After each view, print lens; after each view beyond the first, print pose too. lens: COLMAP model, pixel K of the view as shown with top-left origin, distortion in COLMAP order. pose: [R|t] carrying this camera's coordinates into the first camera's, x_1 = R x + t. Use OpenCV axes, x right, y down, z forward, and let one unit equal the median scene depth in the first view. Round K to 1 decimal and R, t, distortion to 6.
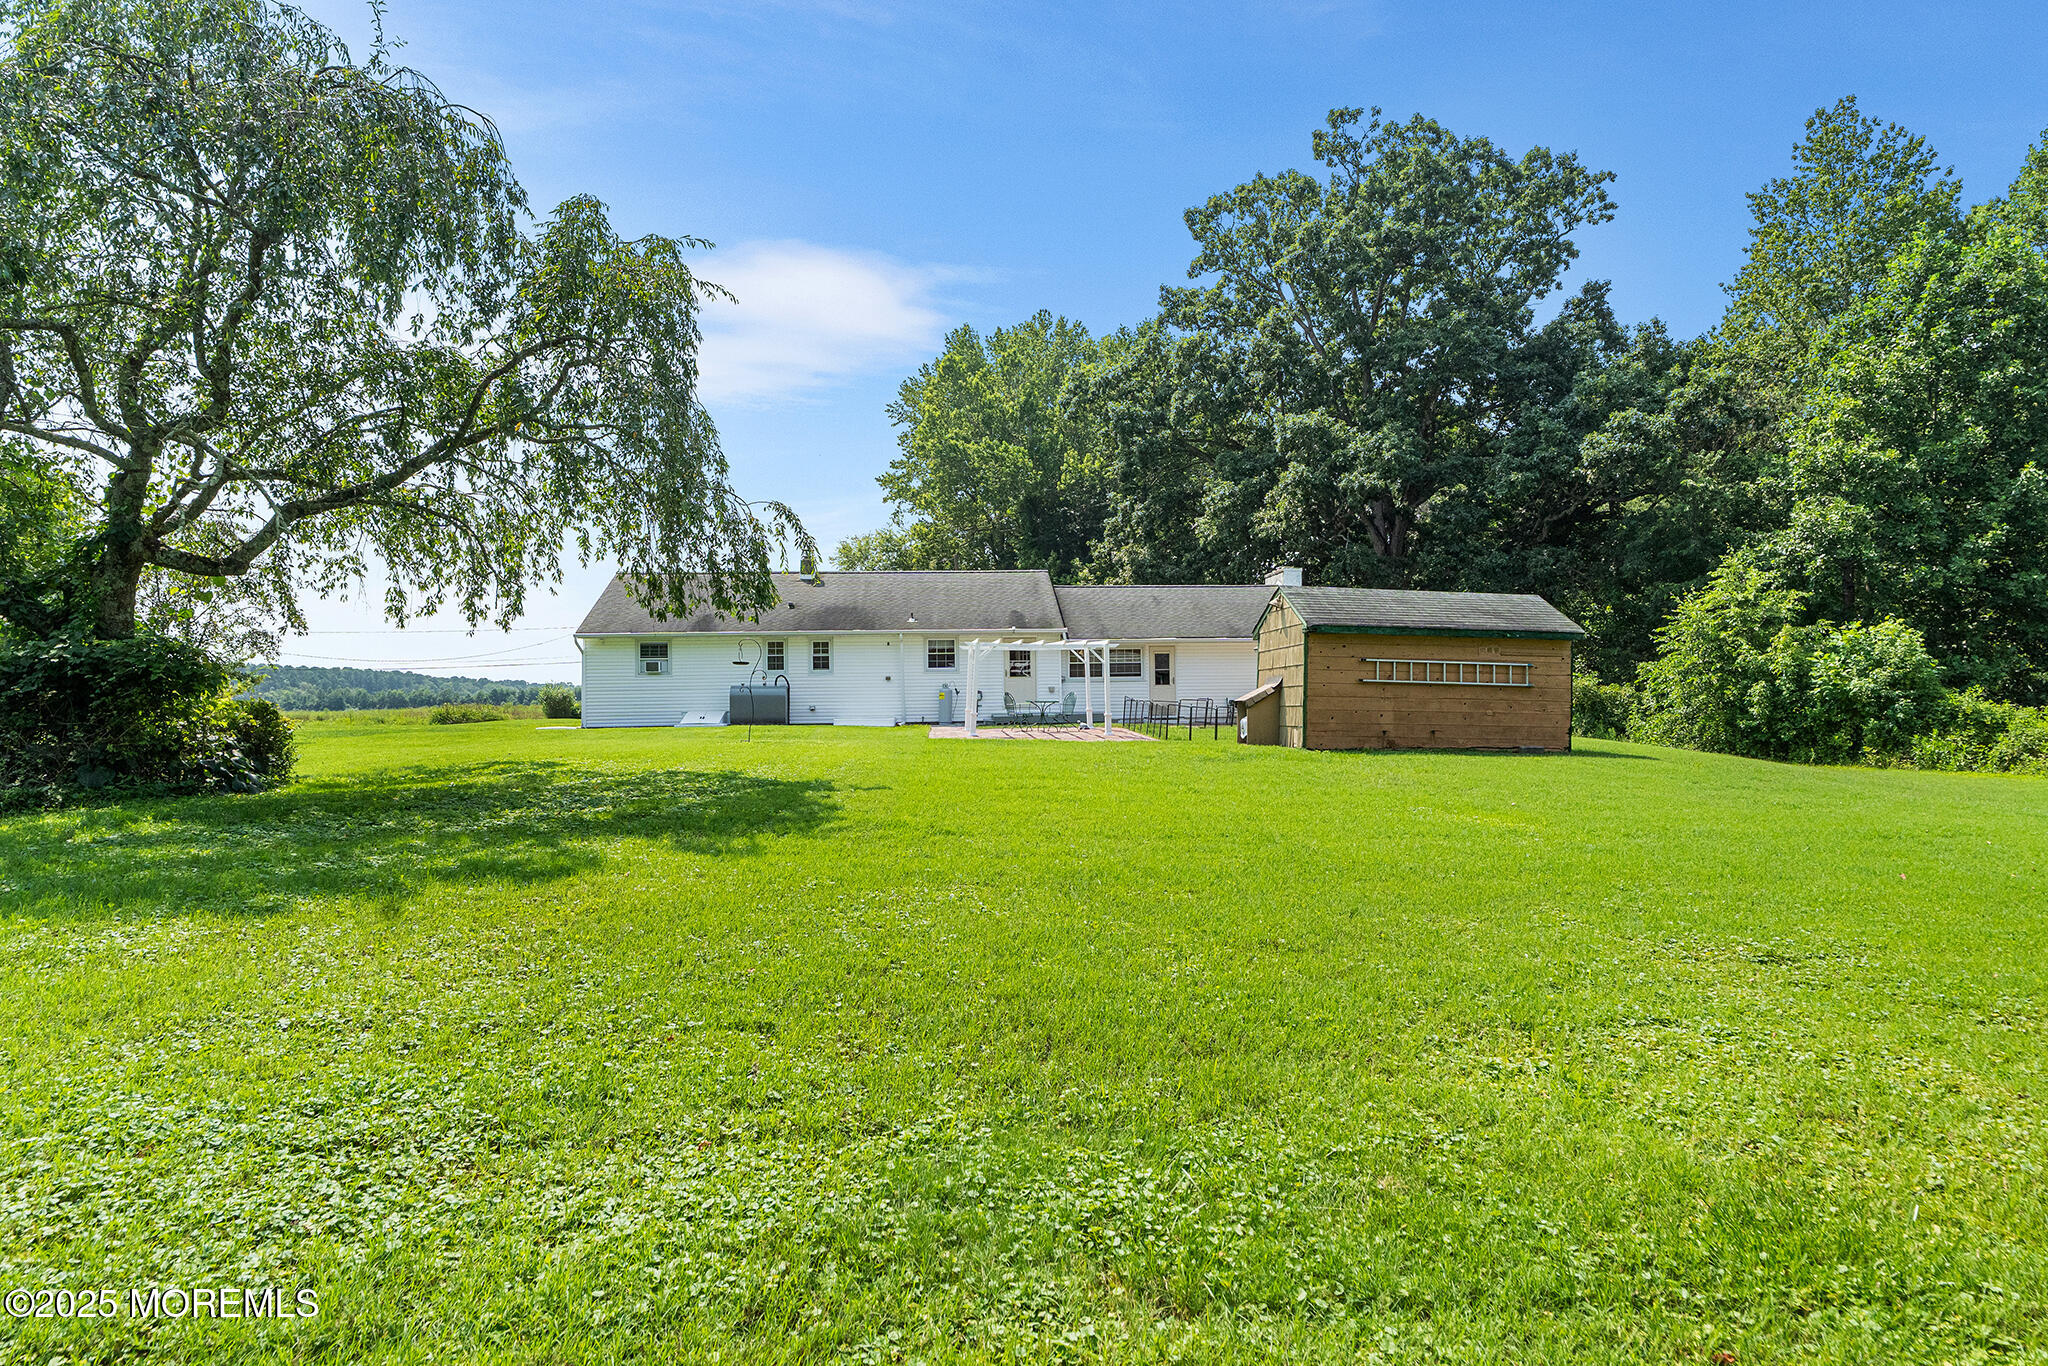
lens RADIAL K [[1109.7, 0, 1024.0], [0, 1109.7, 683.0], [0, 0, 1]] dist [-0.001450, 0.000507]
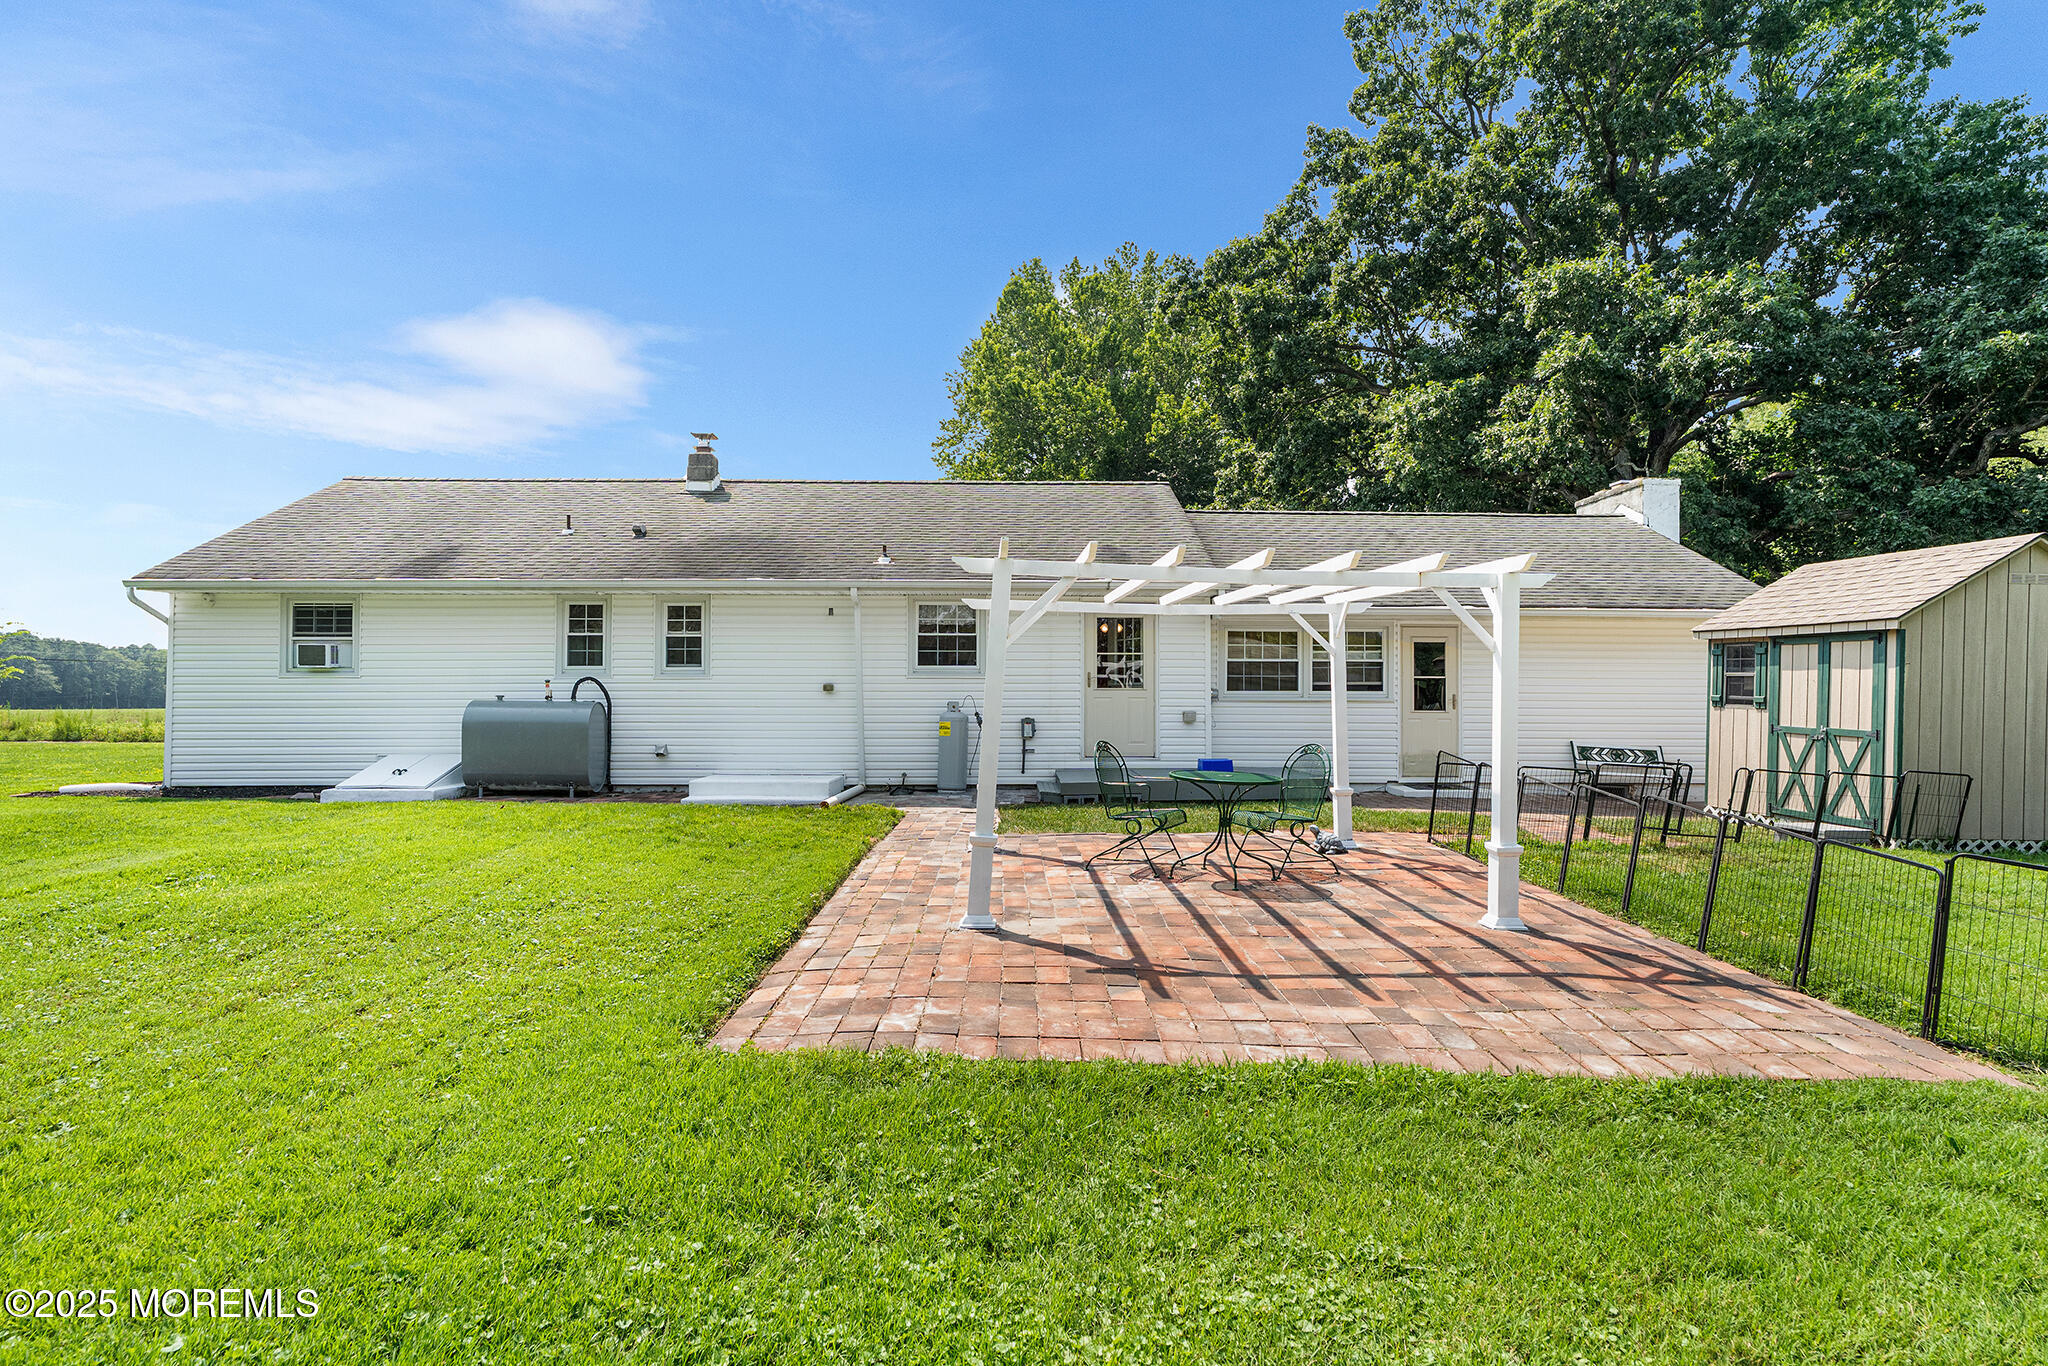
lens RADIAL K [[1017.1, 0, 1027.1], [0, 1017.1, 697.0], [0, 0, 1]] dist [-0.001359, -0.000370]
pose [[0.998023, 0.015334, -0.060946, -0.015189], [-0.014645, 0.999824, 0.011721, -0.006214], [0.061115, -0.010805, 0.998072, 0.566280]]
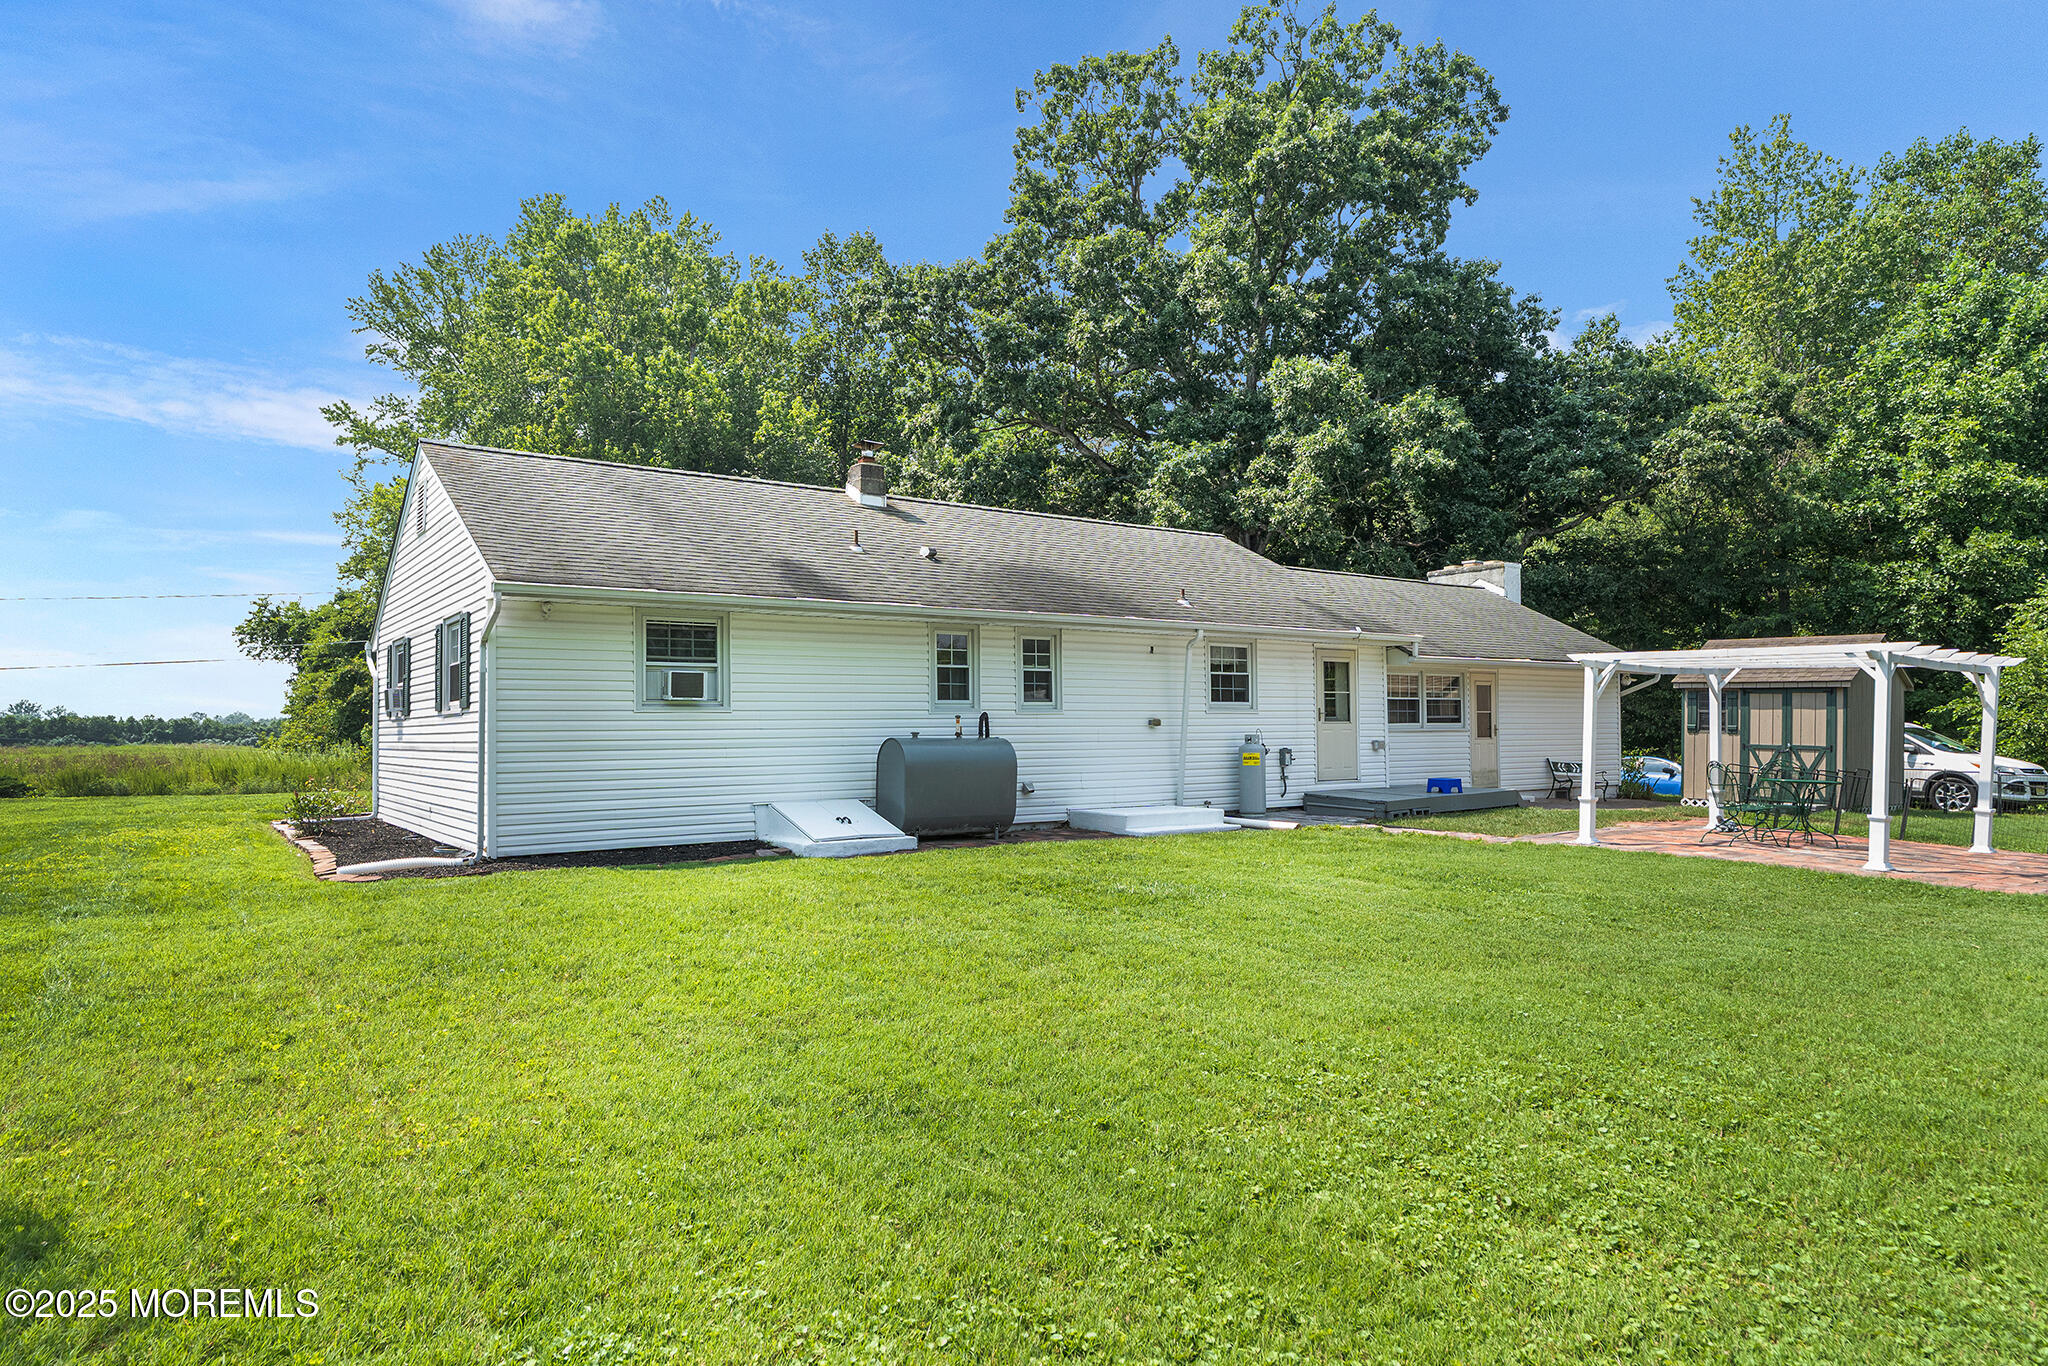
lens RADIAL K [[1203.8, 0, 1024.0], [0, 1203.8, 683.0], [0, 0, 1]] dist [0.011857, 0.000491]
pose [[0.867044, 0.027233, 0.497486, -0.413043], [-0.012942, 0.999399, -0.032152, -0.003530], [-0.498063, 0.021439, 0.866876, 0.556777]]
